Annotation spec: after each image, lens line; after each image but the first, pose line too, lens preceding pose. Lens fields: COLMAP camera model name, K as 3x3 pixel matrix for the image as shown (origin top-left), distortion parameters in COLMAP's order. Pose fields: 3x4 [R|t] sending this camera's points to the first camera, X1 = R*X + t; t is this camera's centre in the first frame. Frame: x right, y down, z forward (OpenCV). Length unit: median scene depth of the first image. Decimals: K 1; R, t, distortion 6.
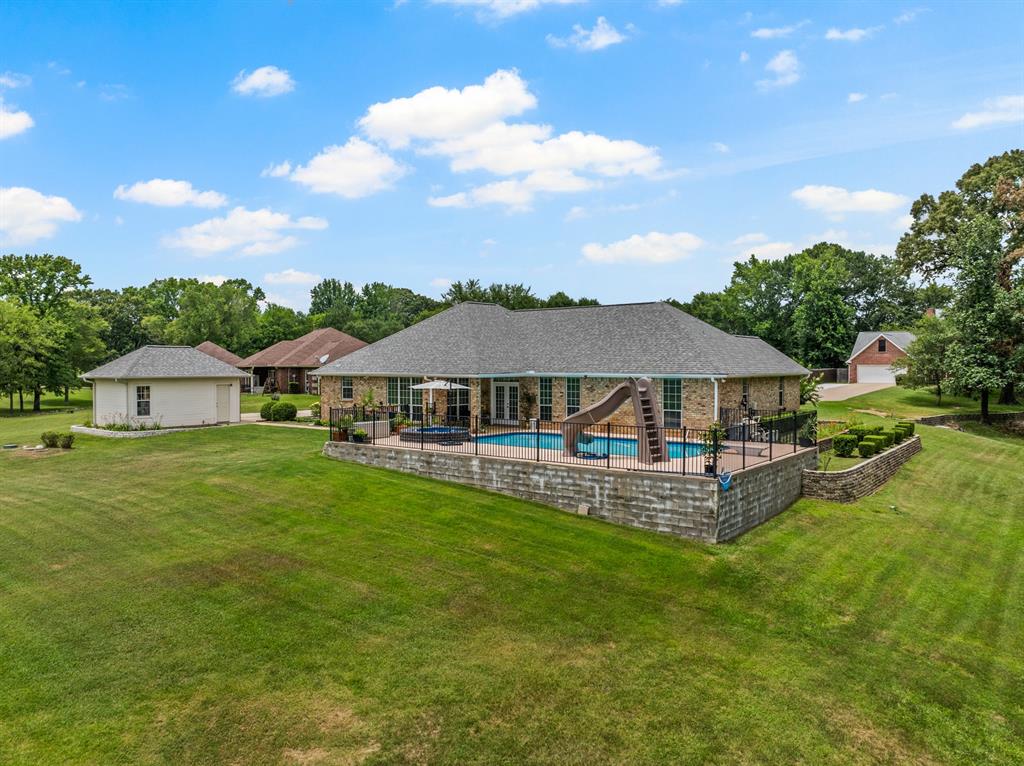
lens RADIAL K [[720.6, 0, 515.7], [0, 720.6, 377.0], [0, 0, 1]] dist [-0.033057, 0.000675]
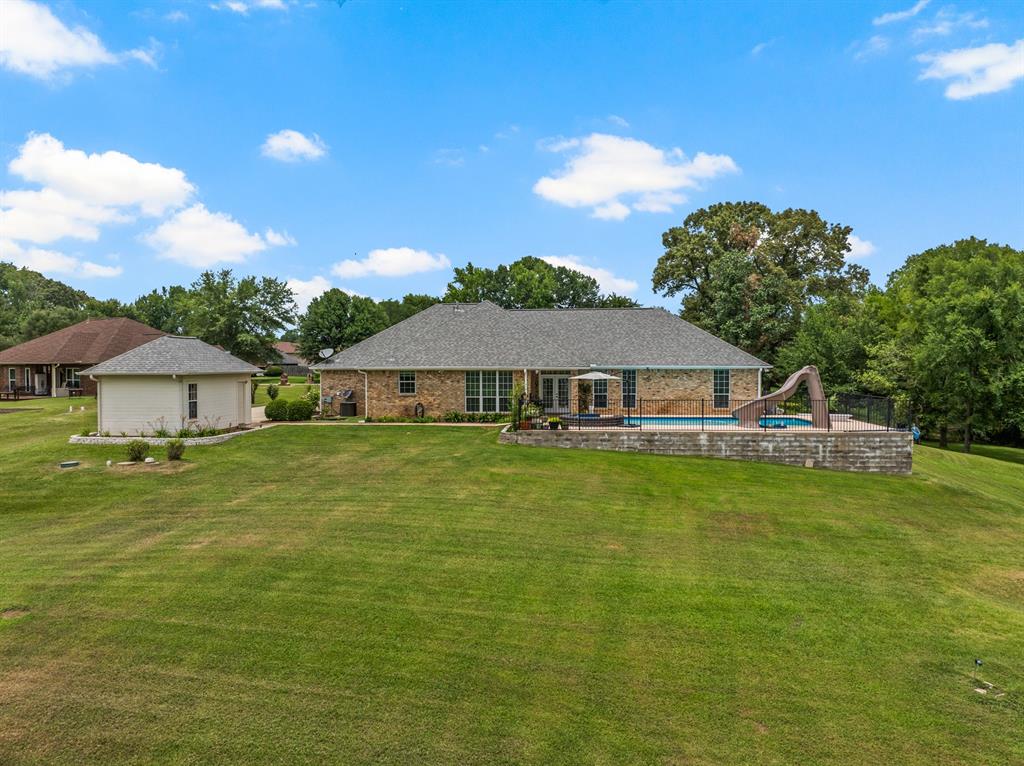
lens RADIAL K [[720.6, 0, 515.7], [0, 720.6, 377.0], [0, 0, 1]] dist [-0.033057, 0.000675]
pose [[0.850566, -0.011294, 0.525748, -0.903569], [0.010743, 0.999934, 0.004101, 0.007530], [-0.525759, 0.002160, 0.850631, 0.116429]]
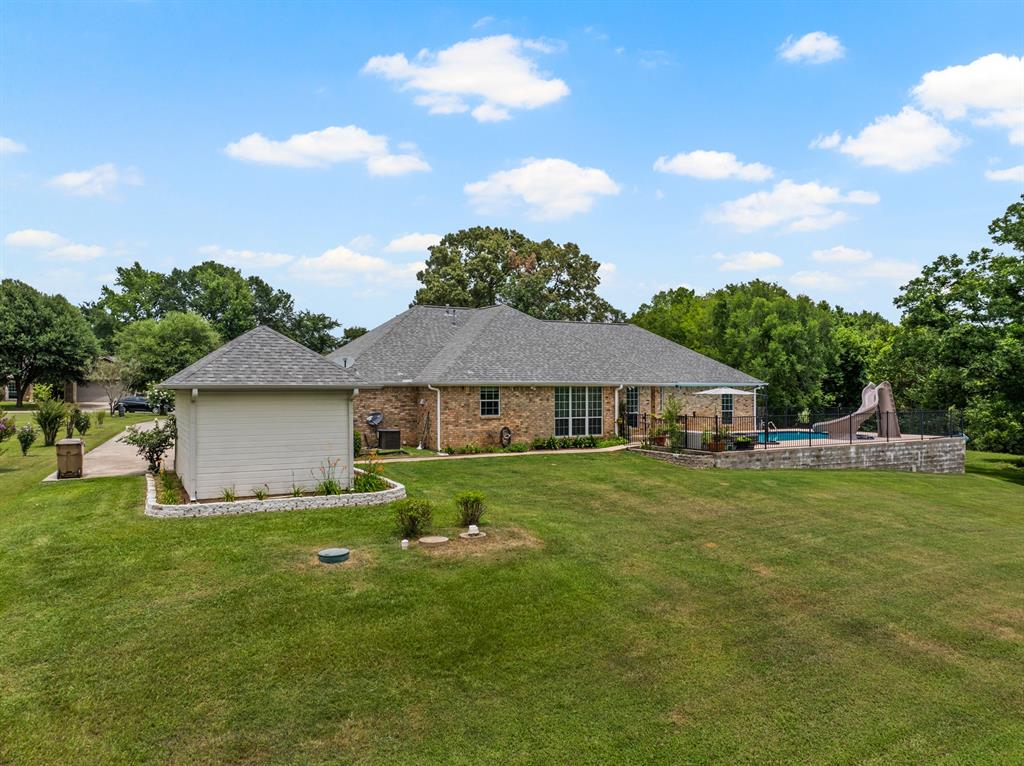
lens RADIAL K [[720.6, 0, 515.7], [0, 720.6, 377.0], [0, 0, 1]] dist [-0.033057, 0.000675]
pose [[0.415635, 0.014575, 0.909415, -1.334009], [0.016300, 0.999592, -0.023470, 0.010933], [-0.909385, 0.024578, 0.415228, 0.942108]]
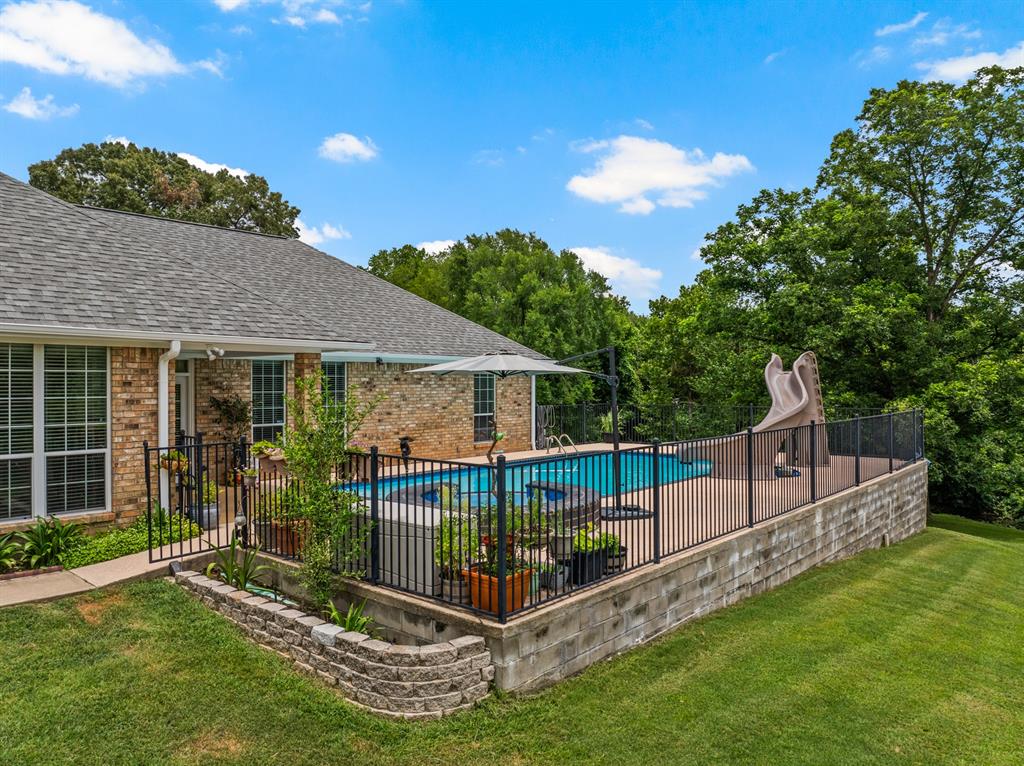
lens RADIAL K [[720.6, 0, 515.7], [0, 720.6, 377.0], [0, 0, 1]] dist [-0.033057, 0.000675]
pose [[0.060297, 0.008802, 0.998142, -0.513185], [0.017750, 0.999794, -0.009889, 0.022876], [-0.998023, 0.018313, 0.060129, 1.089489]]
